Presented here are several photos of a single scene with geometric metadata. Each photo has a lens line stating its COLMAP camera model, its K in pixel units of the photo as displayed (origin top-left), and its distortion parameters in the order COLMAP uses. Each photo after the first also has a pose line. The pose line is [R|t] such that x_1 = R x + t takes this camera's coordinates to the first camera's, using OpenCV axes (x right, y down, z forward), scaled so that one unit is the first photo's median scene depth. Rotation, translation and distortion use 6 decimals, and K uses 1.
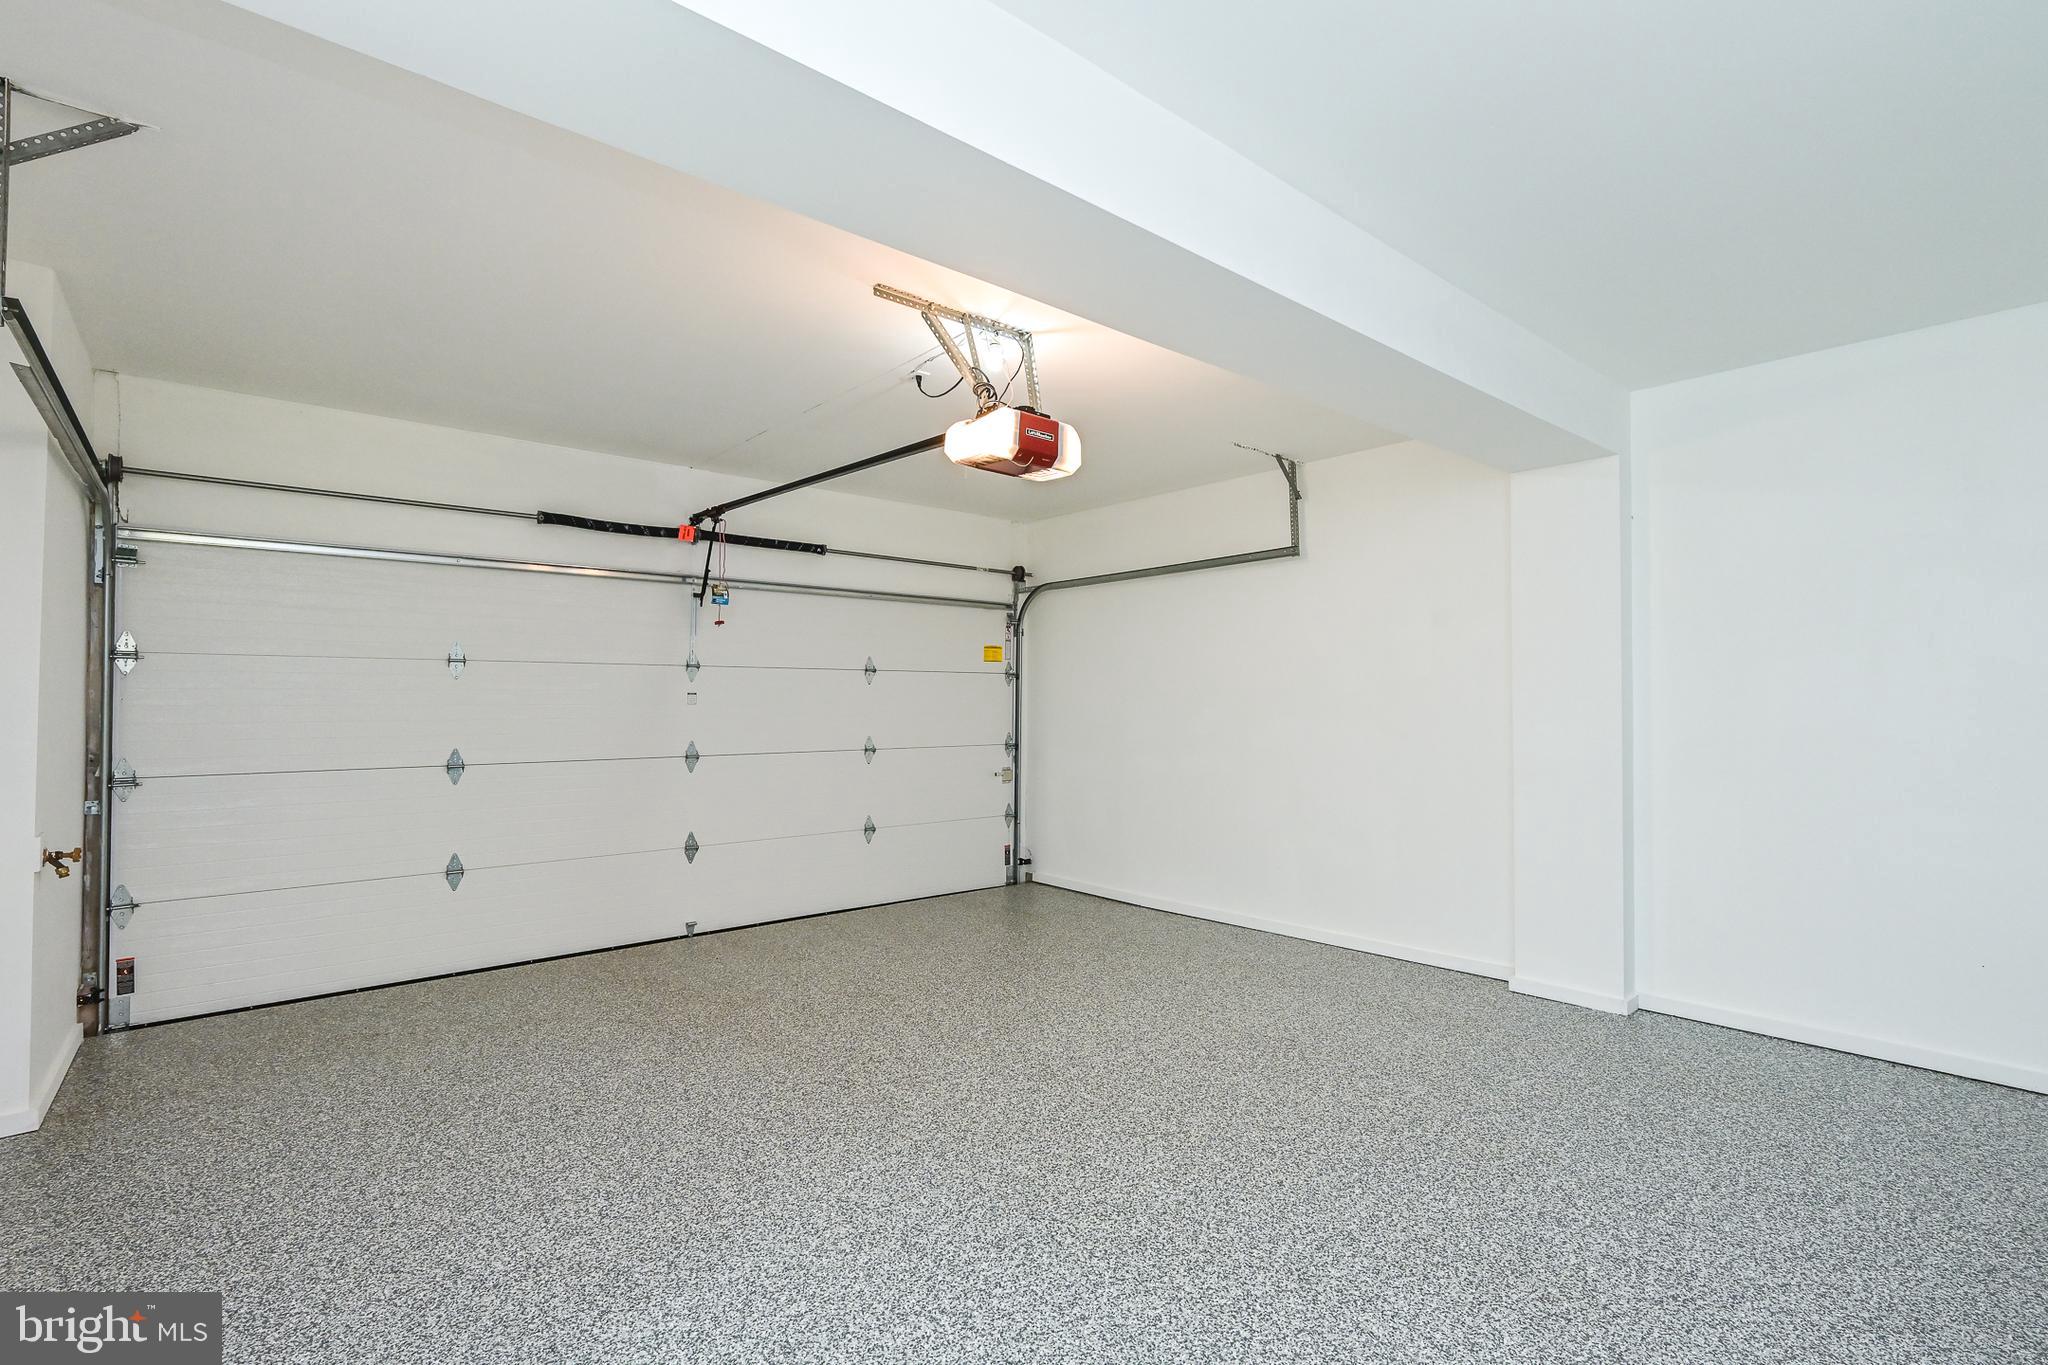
lens RADIAL K [[941.5, 0, 1031.1], [0, 941.5, 689.0], [0, 0, 1]] dist [0.001324, 0.000031]
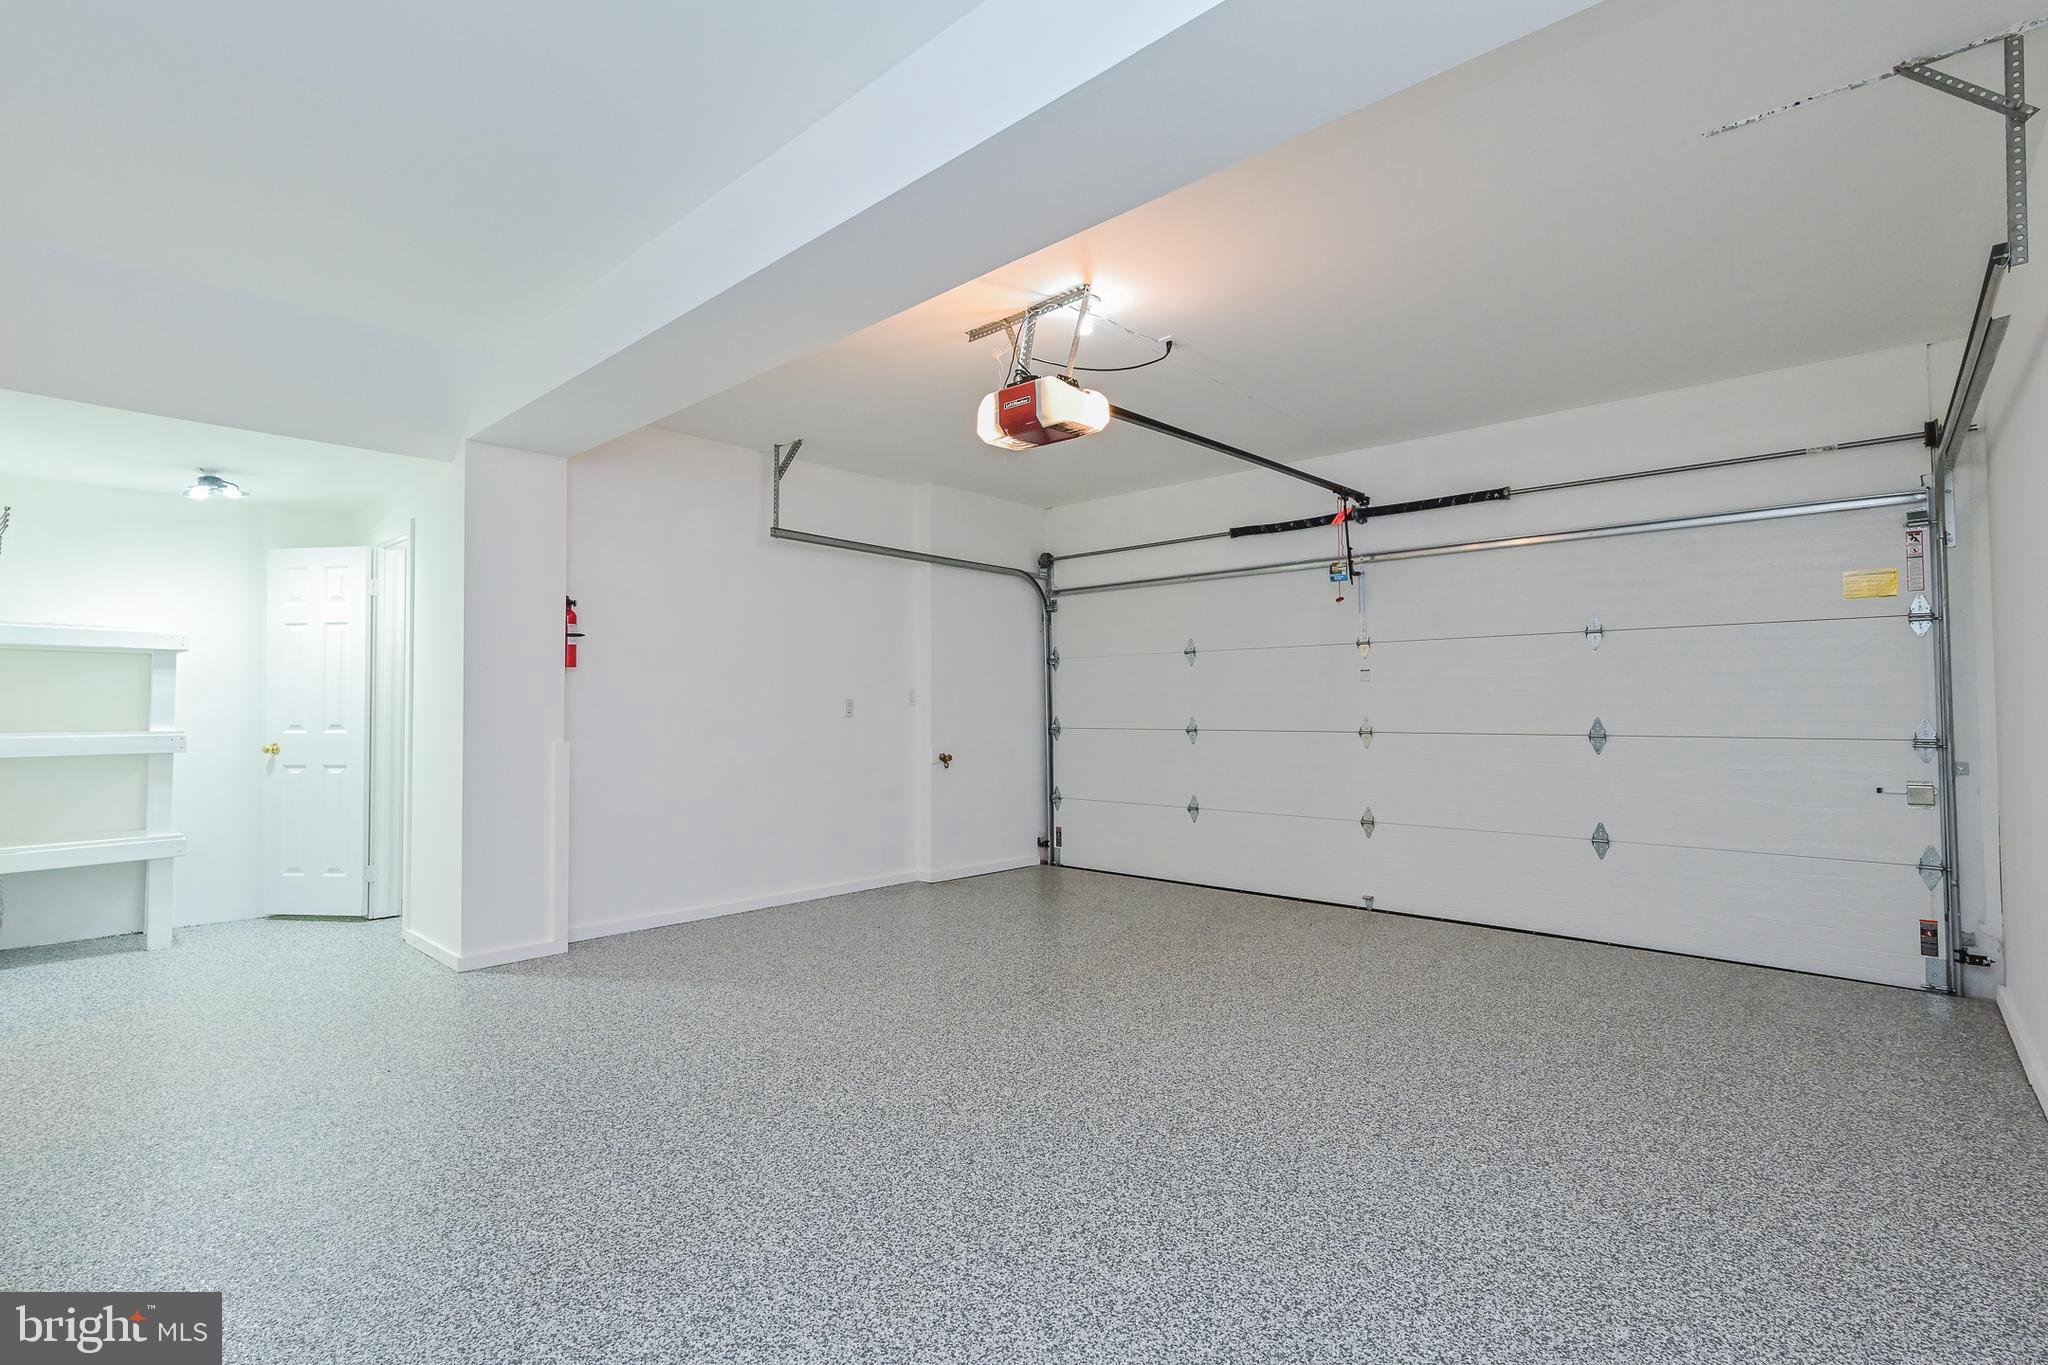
lens RADIAL K [[928.1, 0, 1026.6], [0, 928.1, 680.0], [0, 0, 1]] dist [0.003373, 0.000389]
pose [[0.129695, -0.028720, -0.991138, 0.821059], [0.019633, 0.999459, -0.026392, 0.048173], [0.991360, -0.016036, 0.130189, 0.711101]]
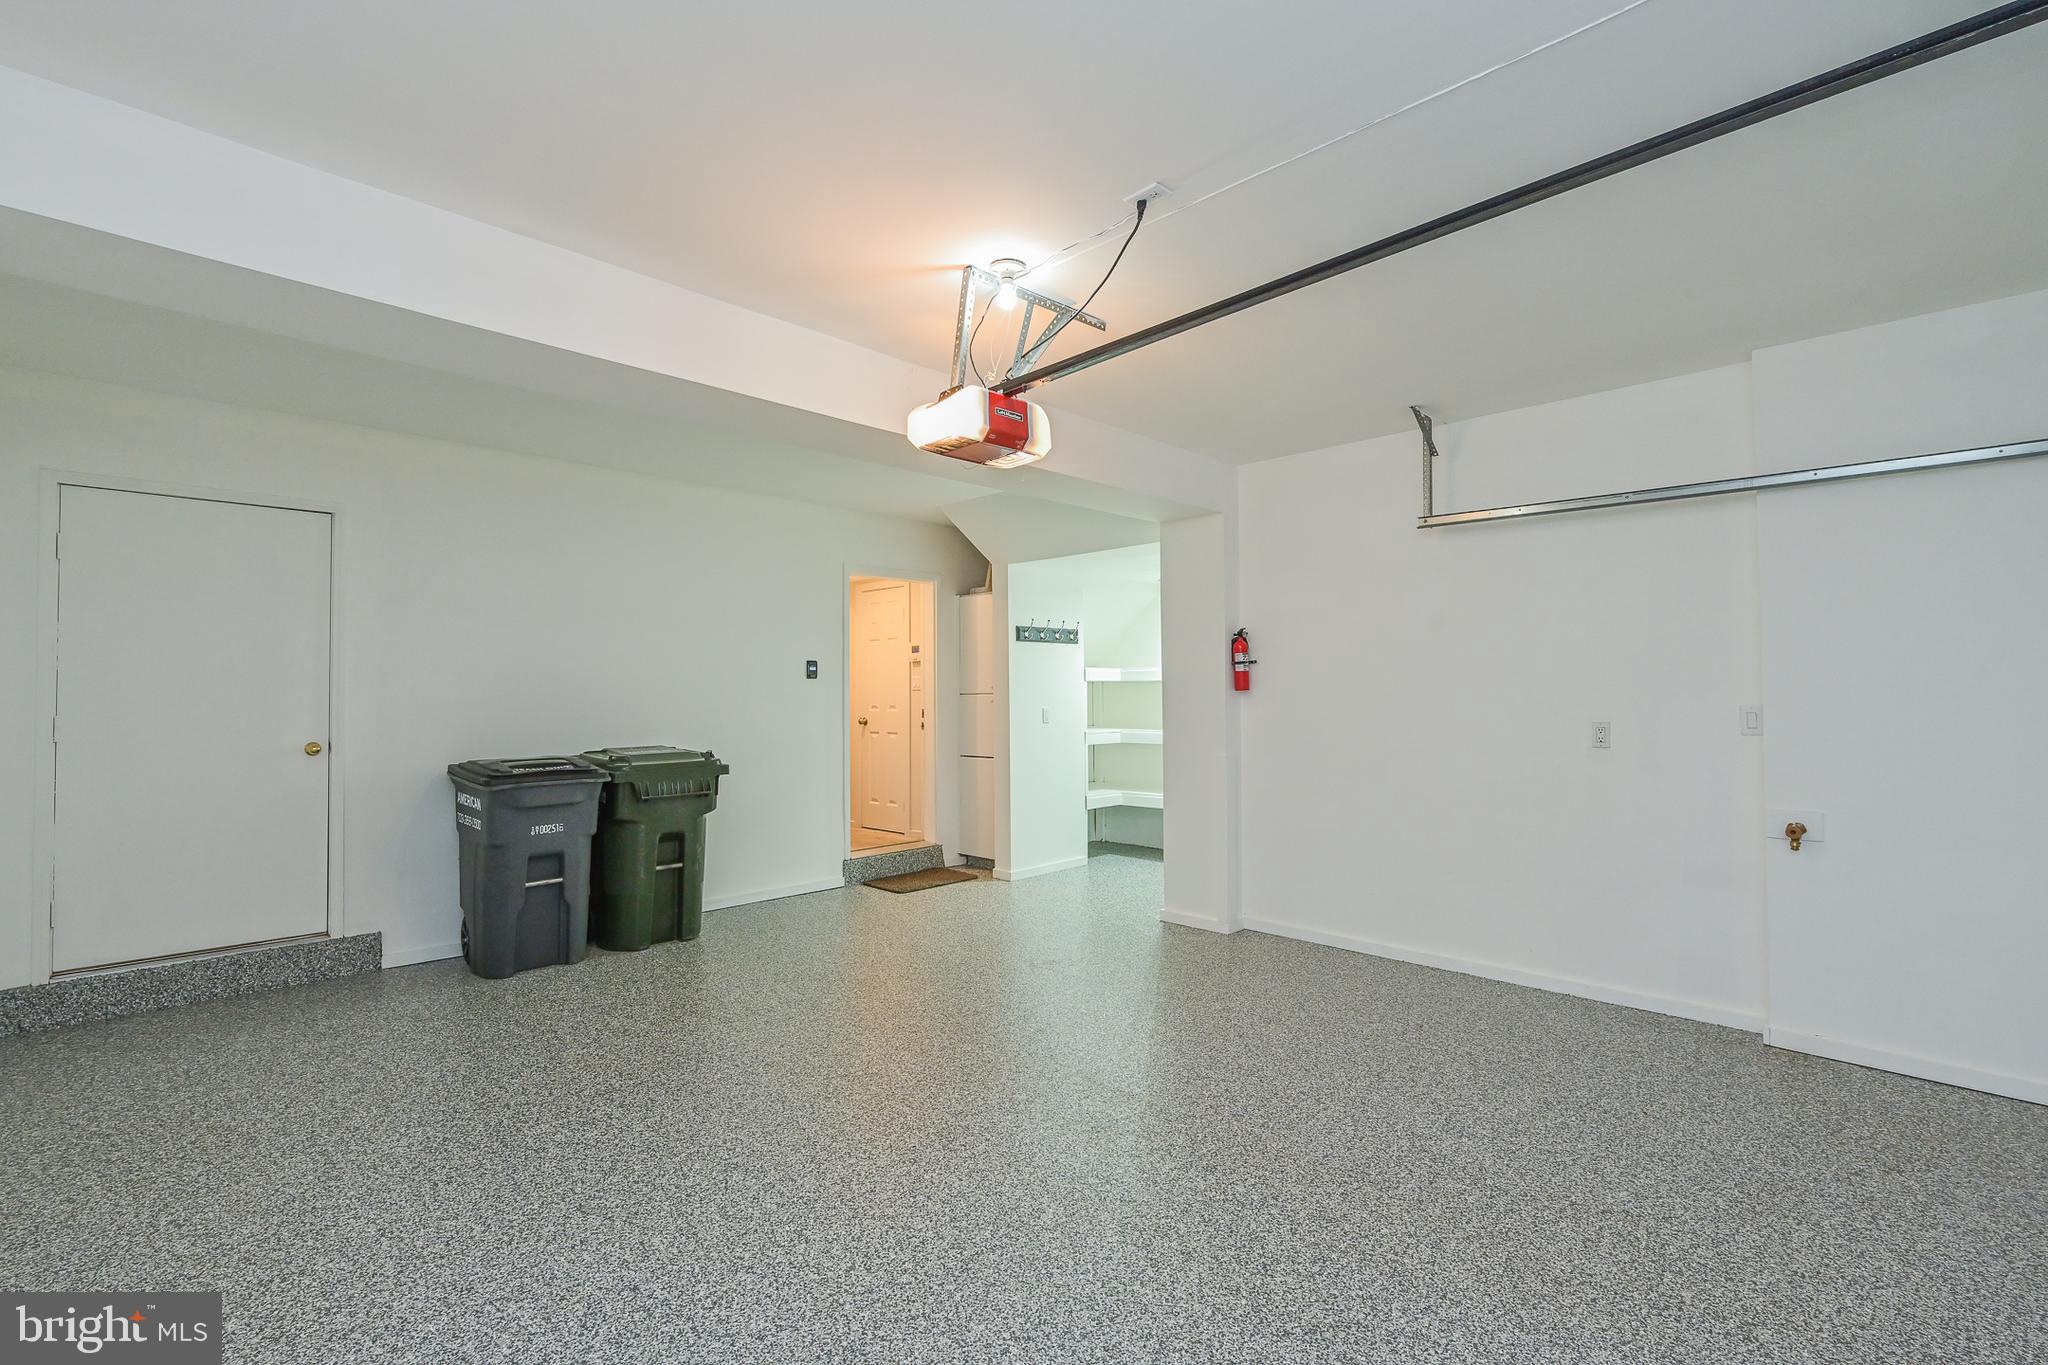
lens RADIAL K [[928.1, 0, 1026.6], [0, 928.1, 680.0], [0, 0, 1]] dist [0.003373, 0.000389]
pose [[-0.995633, 0.001535, -0.093339, 0.019668], [0.004783, 0.999390, -0.034588, 0.019180], [0.093229, -0.034883, -0.995033, 1.610084]]
